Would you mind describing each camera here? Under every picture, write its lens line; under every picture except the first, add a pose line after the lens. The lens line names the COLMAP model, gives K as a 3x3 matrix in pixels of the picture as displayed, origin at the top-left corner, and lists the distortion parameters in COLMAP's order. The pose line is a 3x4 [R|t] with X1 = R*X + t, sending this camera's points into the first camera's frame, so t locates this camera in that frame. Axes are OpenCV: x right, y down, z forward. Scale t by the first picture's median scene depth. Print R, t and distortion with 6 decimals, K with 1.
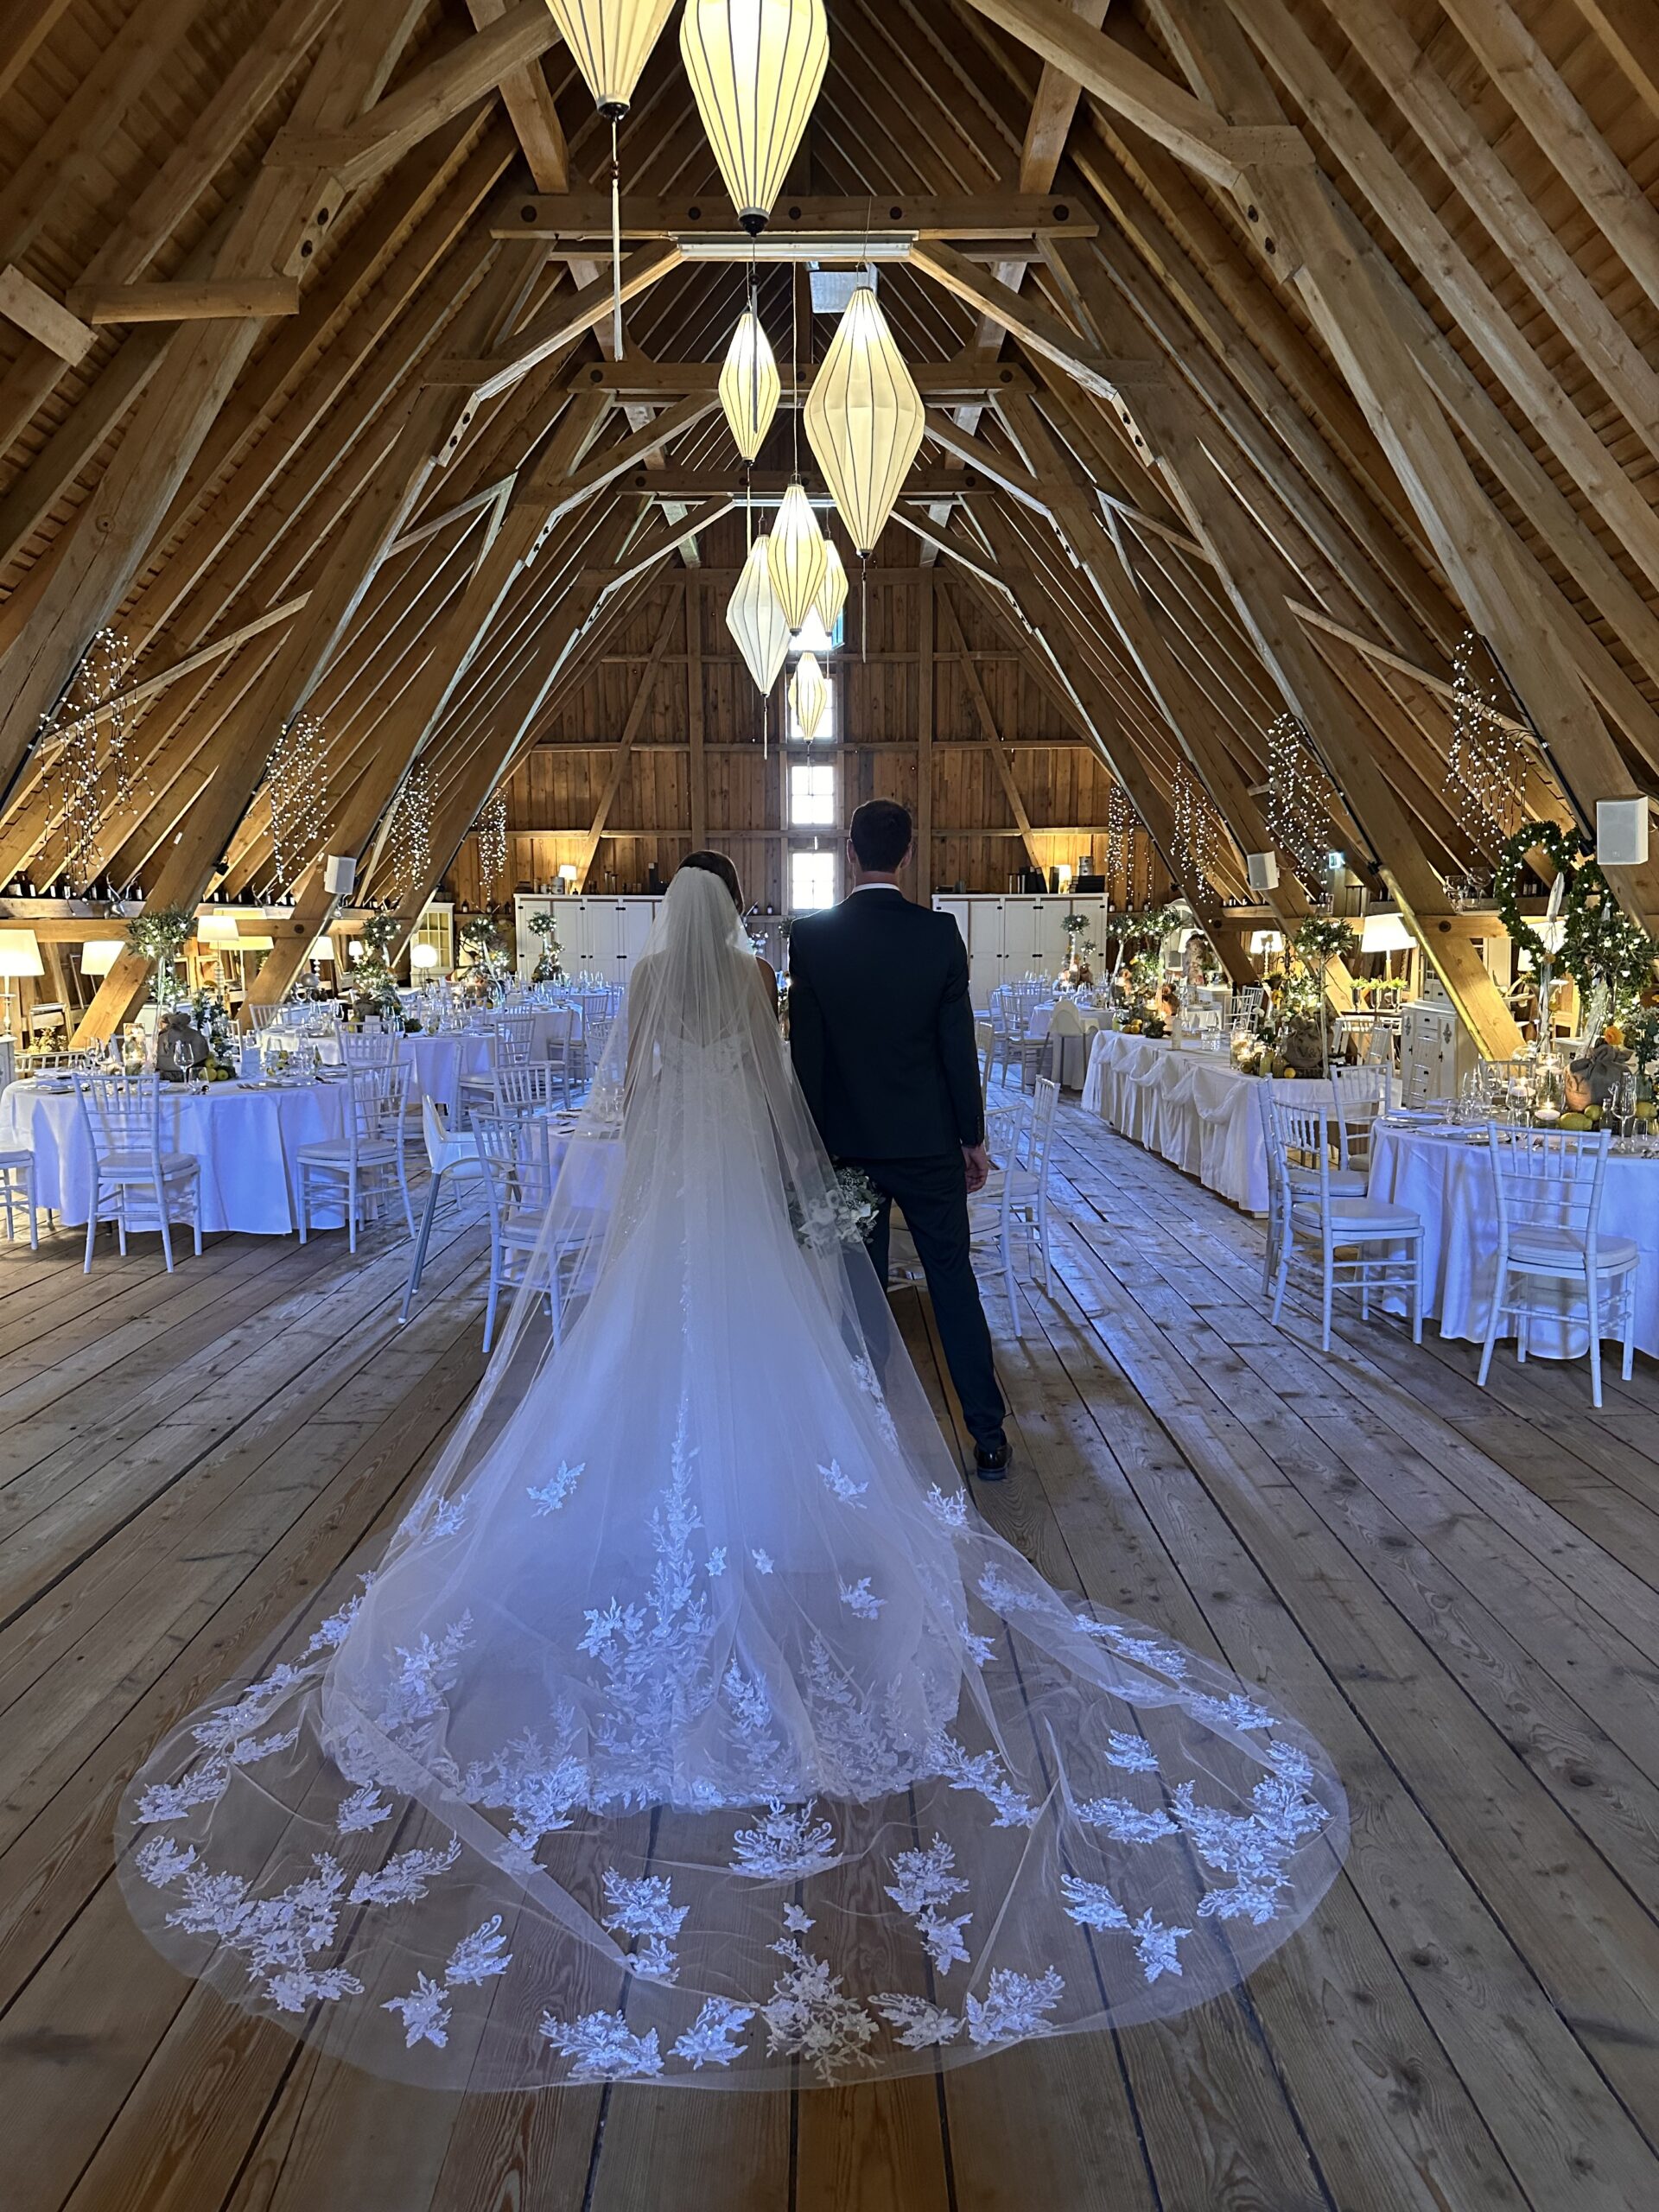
lens RADIAL K [[1529.5, 0, 829.5], [0, 1529.5, 1106.0], [0, 0, 1]] dist [0.084503, -0.098500]
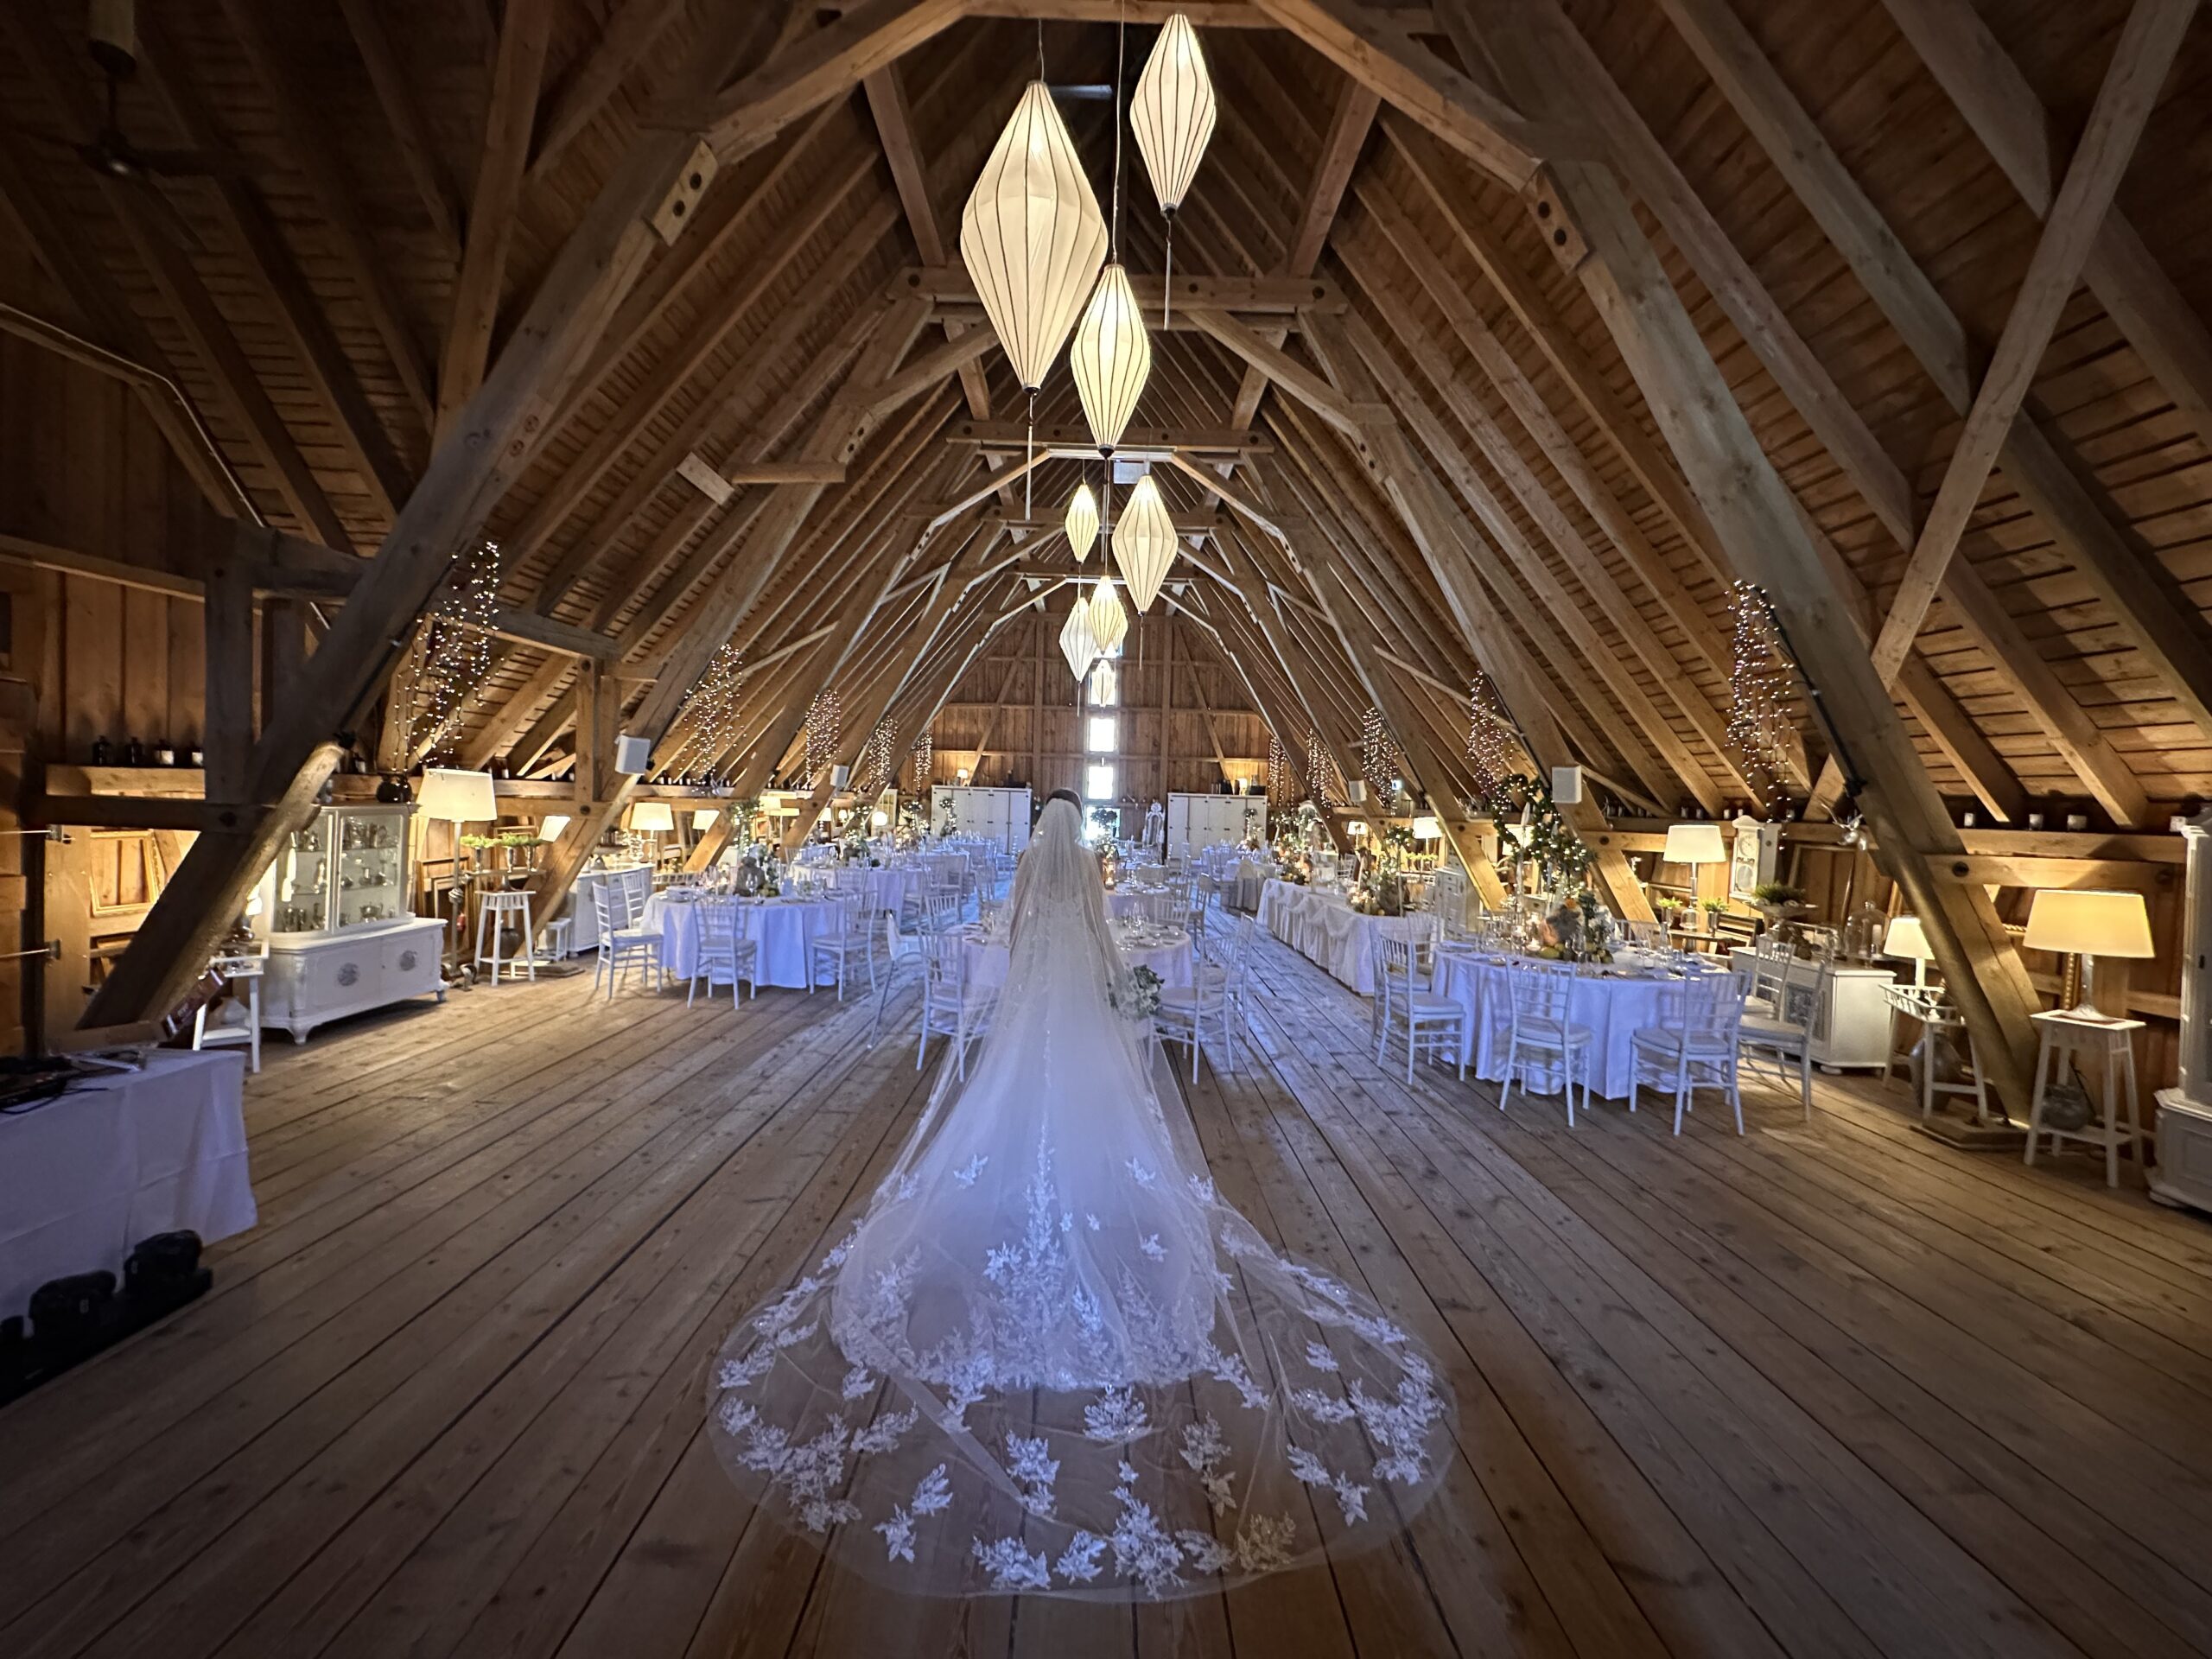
lens RADIAL K [[868.3, 0, 1106.0], [0, 868.3, 829.5], [0, 0, 1]] dist [0.001270, 0.000282]
pose [[0.999429, 0.033665, 0.002817, -0.019411], [-0.033290, 0.995603, -0.087557, -0.018432], [-0.005753, 0.087413, 0.996156, 0.010843]]
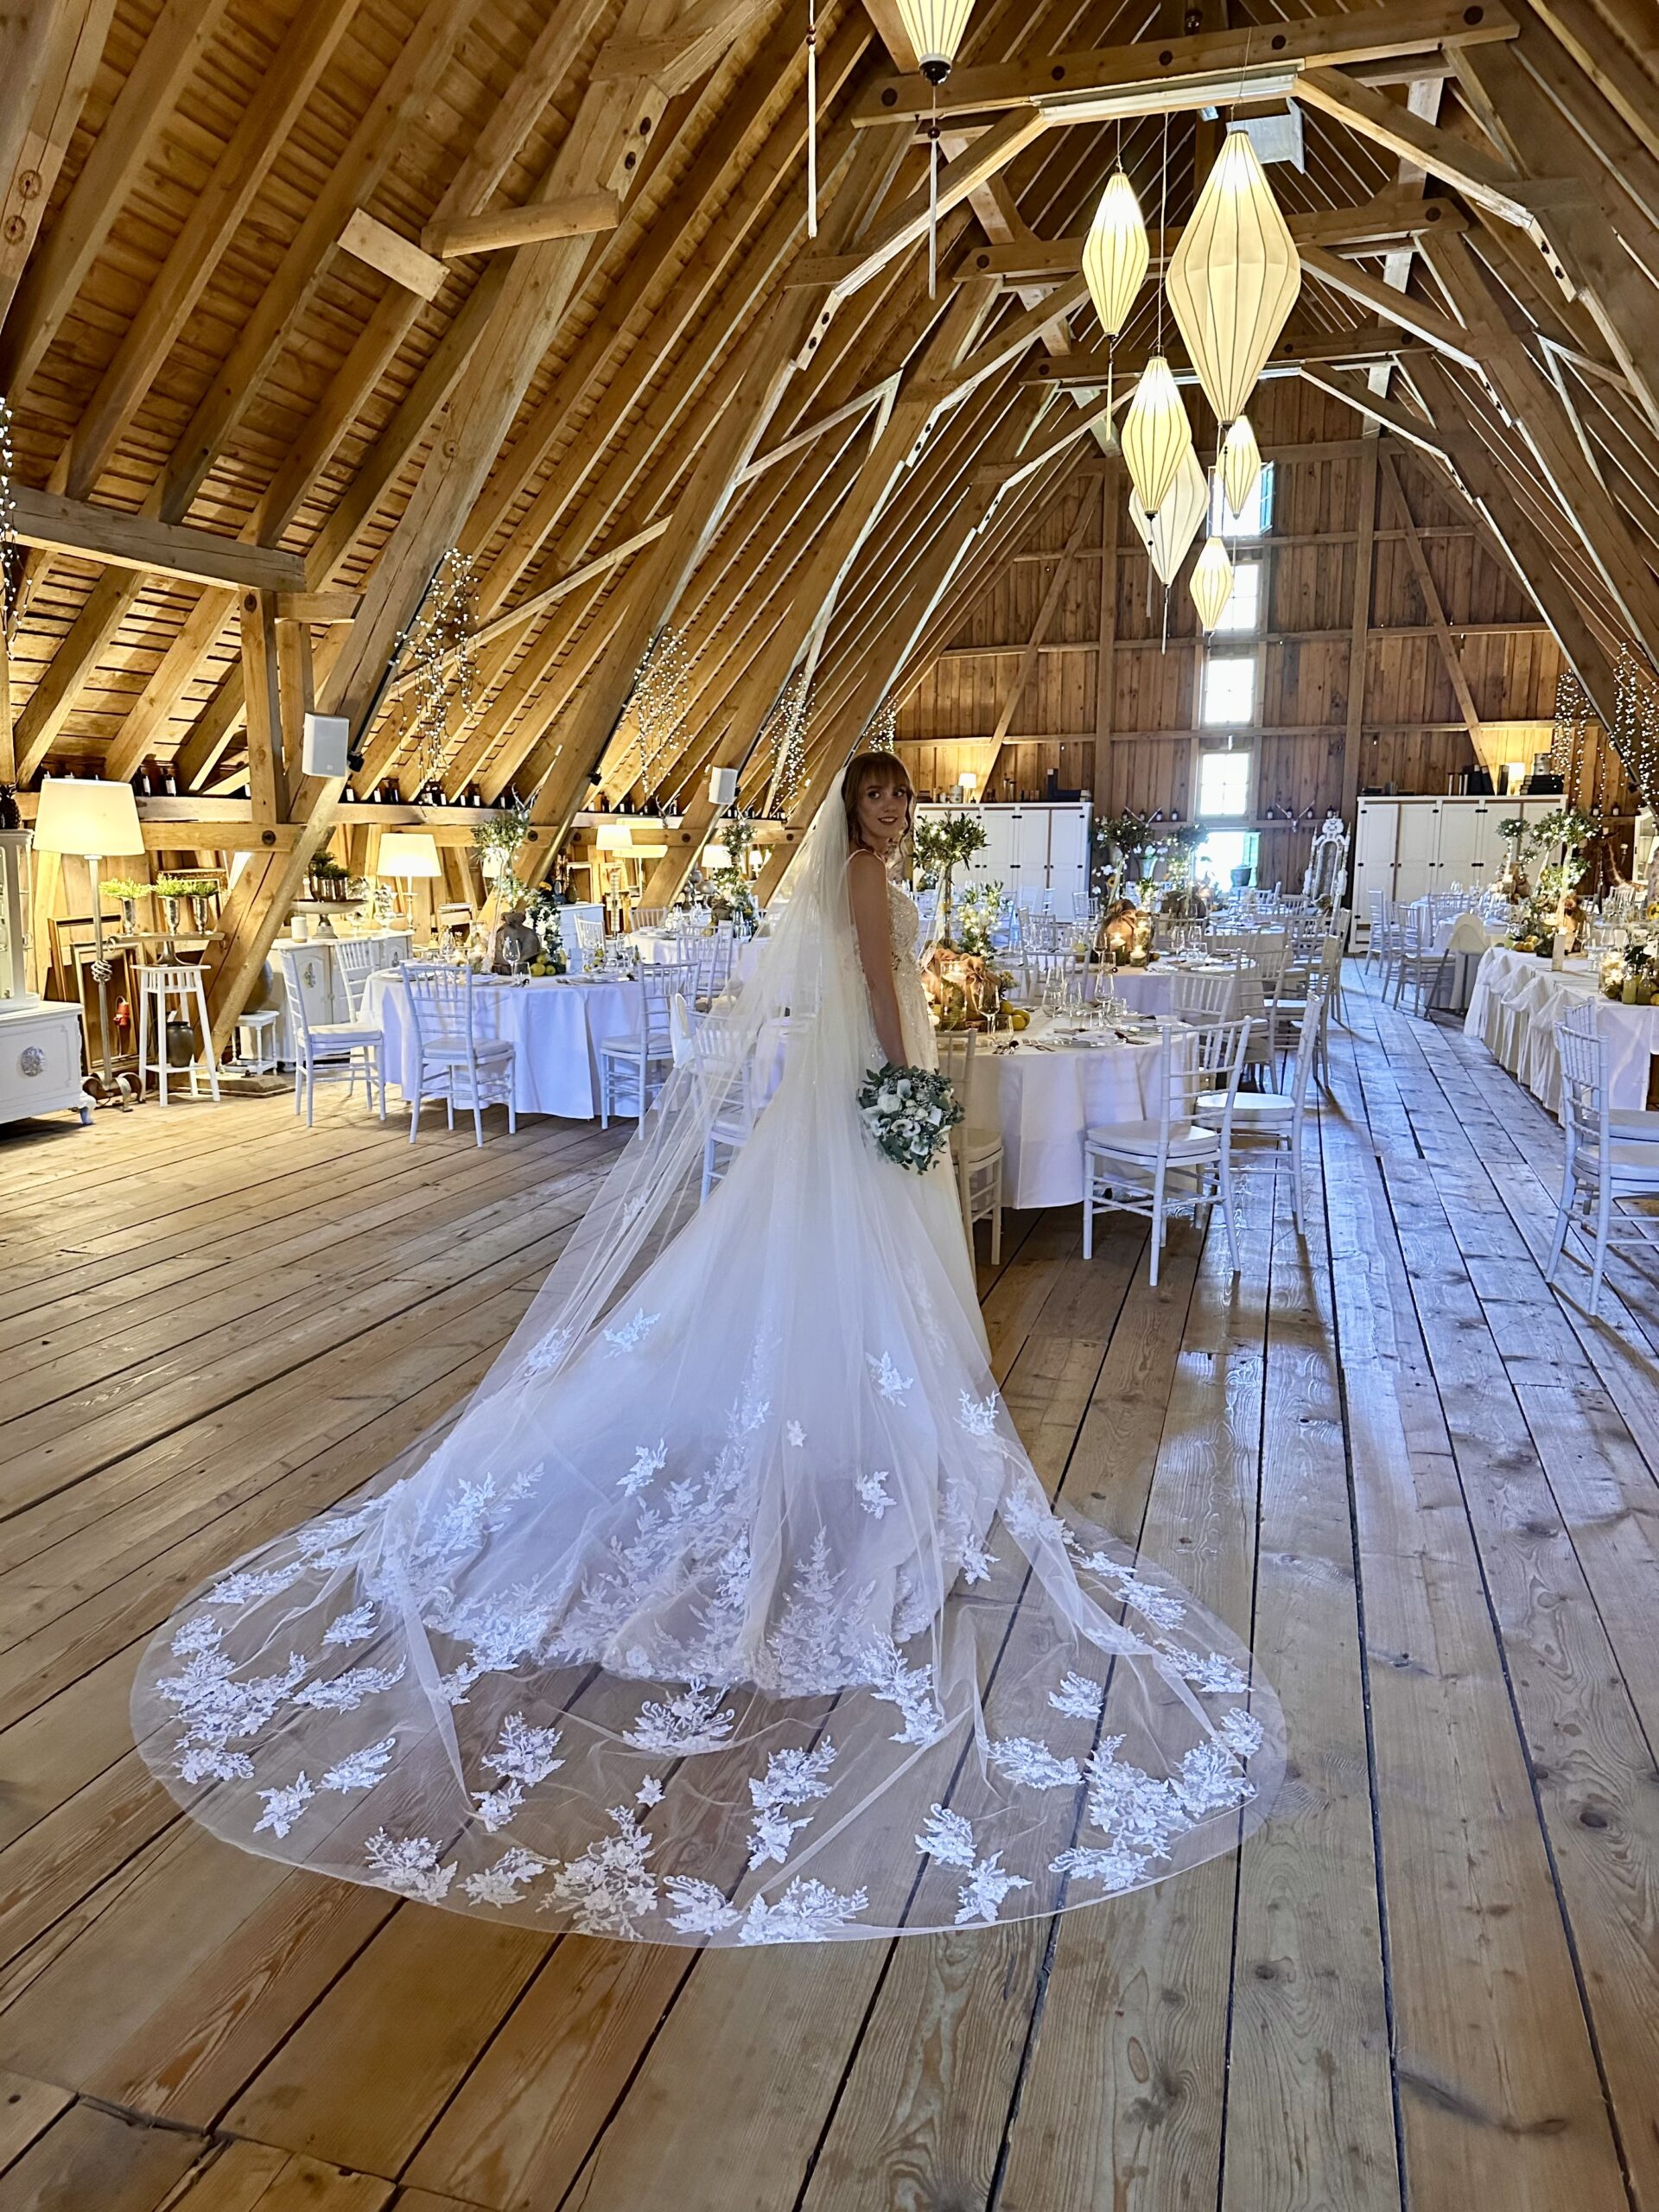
lens RADIAL K [[1529.5, 0, 829.5], [0, 1529.5, 1106.0], [0, 0, 1]] dist [0.084503, -0.098500]
pose [[0.958380, 0.051518, -0.280810, 0.100779], [-0.035507, 0.997456, 0.061814, 0.001742], [0.283280, -0.049271, 0.957771, 0.023462]]
